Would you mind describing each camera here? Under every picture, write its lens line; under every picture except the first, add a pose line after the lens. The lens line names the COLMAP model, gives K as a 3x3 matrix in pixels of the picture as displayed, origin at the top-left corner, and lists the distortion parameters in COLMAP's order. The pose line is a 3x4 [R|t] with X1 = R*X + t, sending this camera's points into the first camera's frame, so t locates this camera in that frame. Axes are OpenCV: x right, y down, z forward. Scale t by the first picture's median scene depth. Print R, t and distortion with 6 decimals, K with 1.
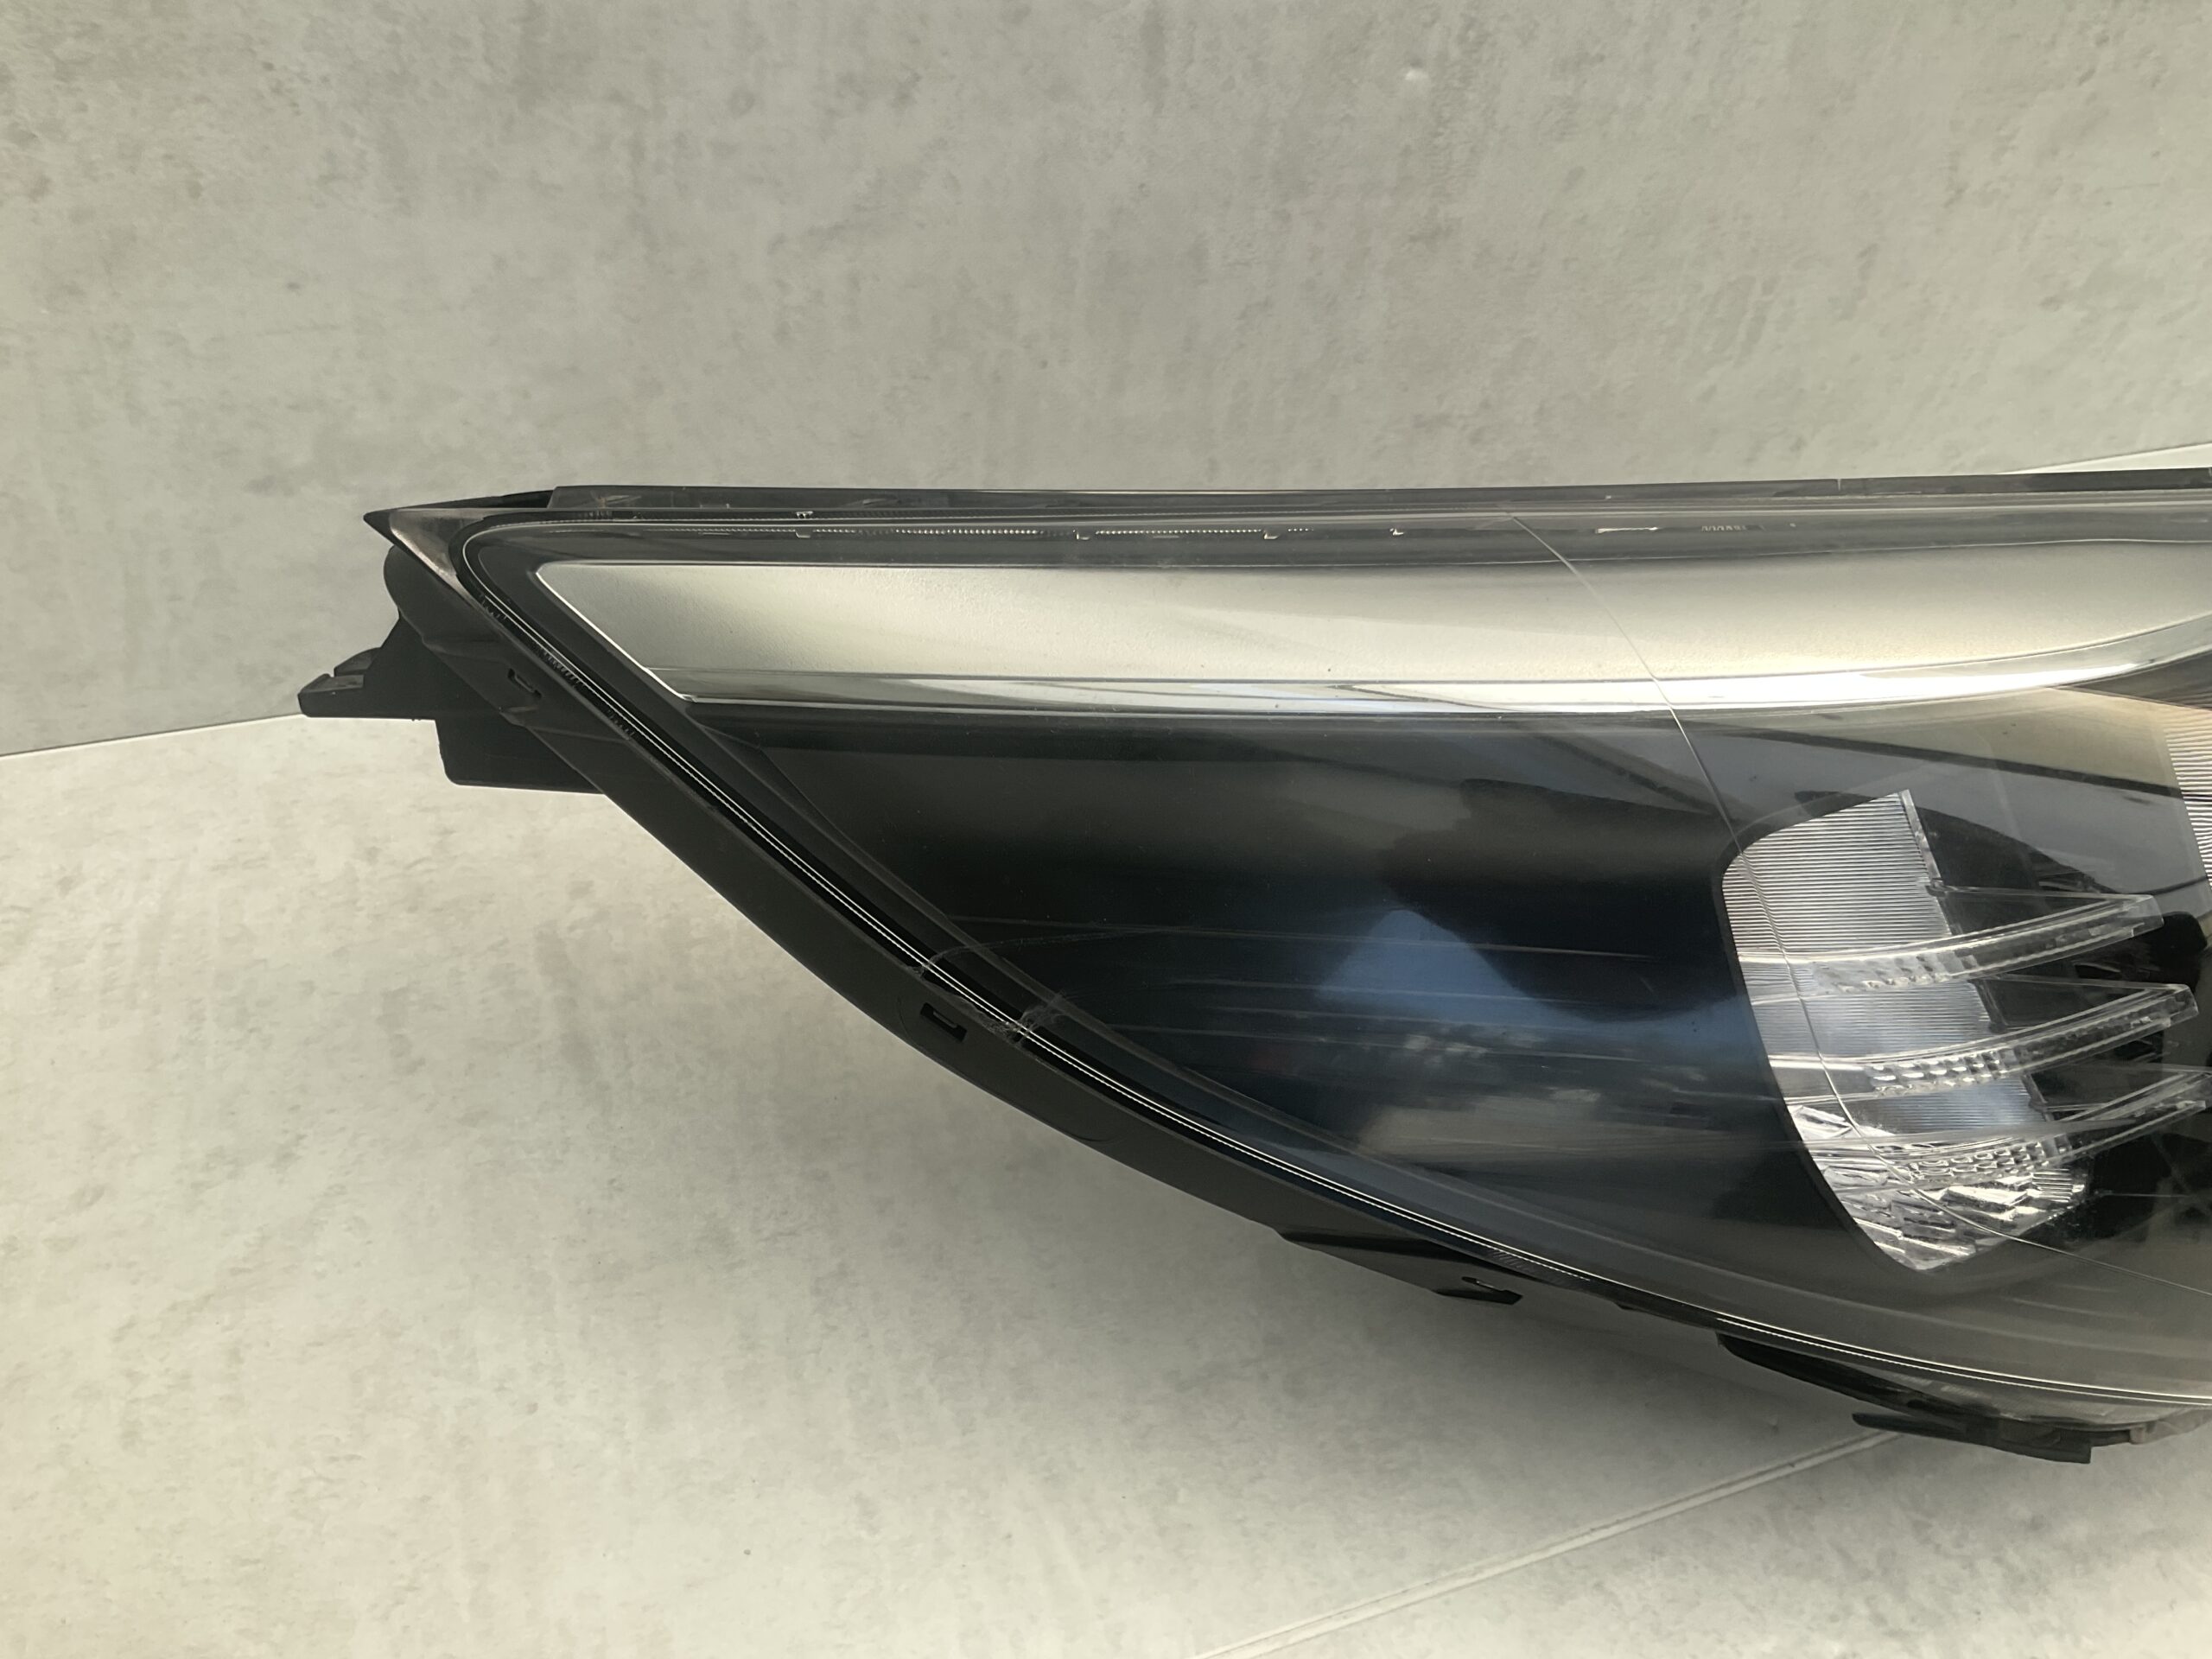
lens RADIAL K [[1841.8, 0, 1106.0], [0, 1841.8, 829.5], [0, 0, 1]] dist [0.078485, -0.181861]
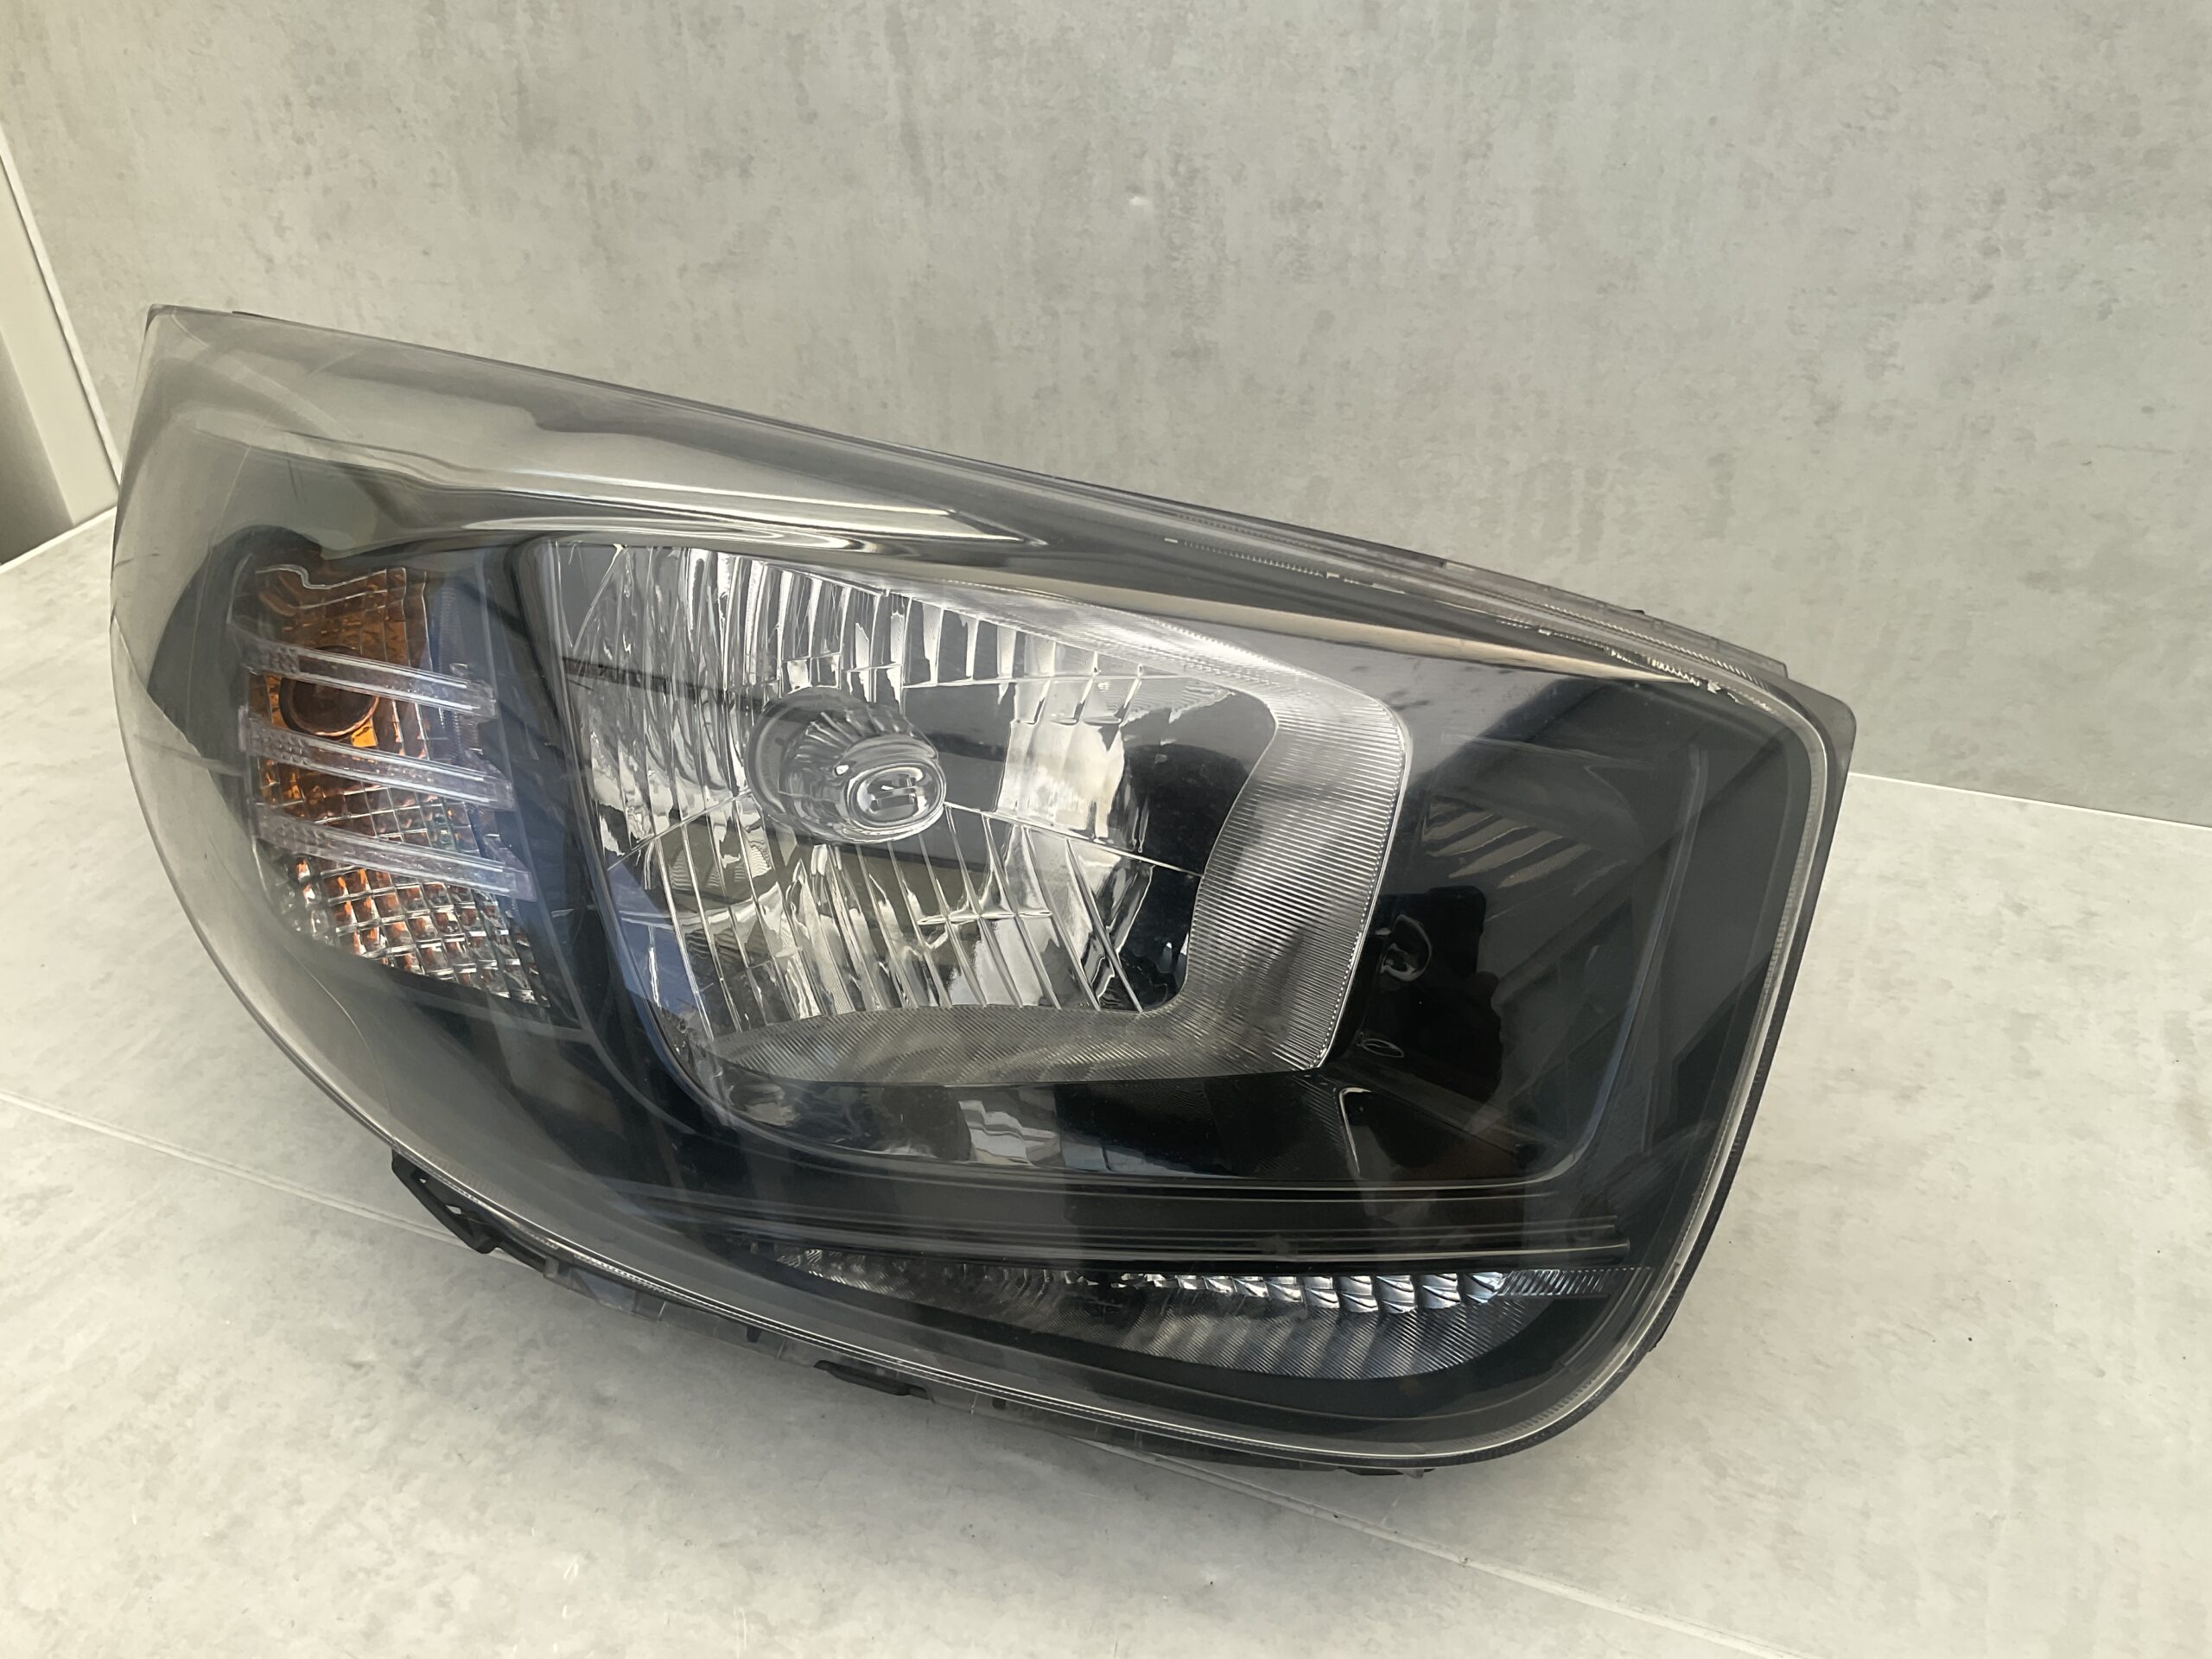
lens RADIAL K [[1841.8, 0, 1106.0], [0, 1841.8, 829.5], [0, 0, 1]] dist [0.078485, -0.181861]
pose [[0.726961, 0.264129, -0.633848, 1.067255], [-0.380037, 0.923564, -0.051010, 0.023412], [0.571926, 0.277968, 0.771774, 0.224045]]
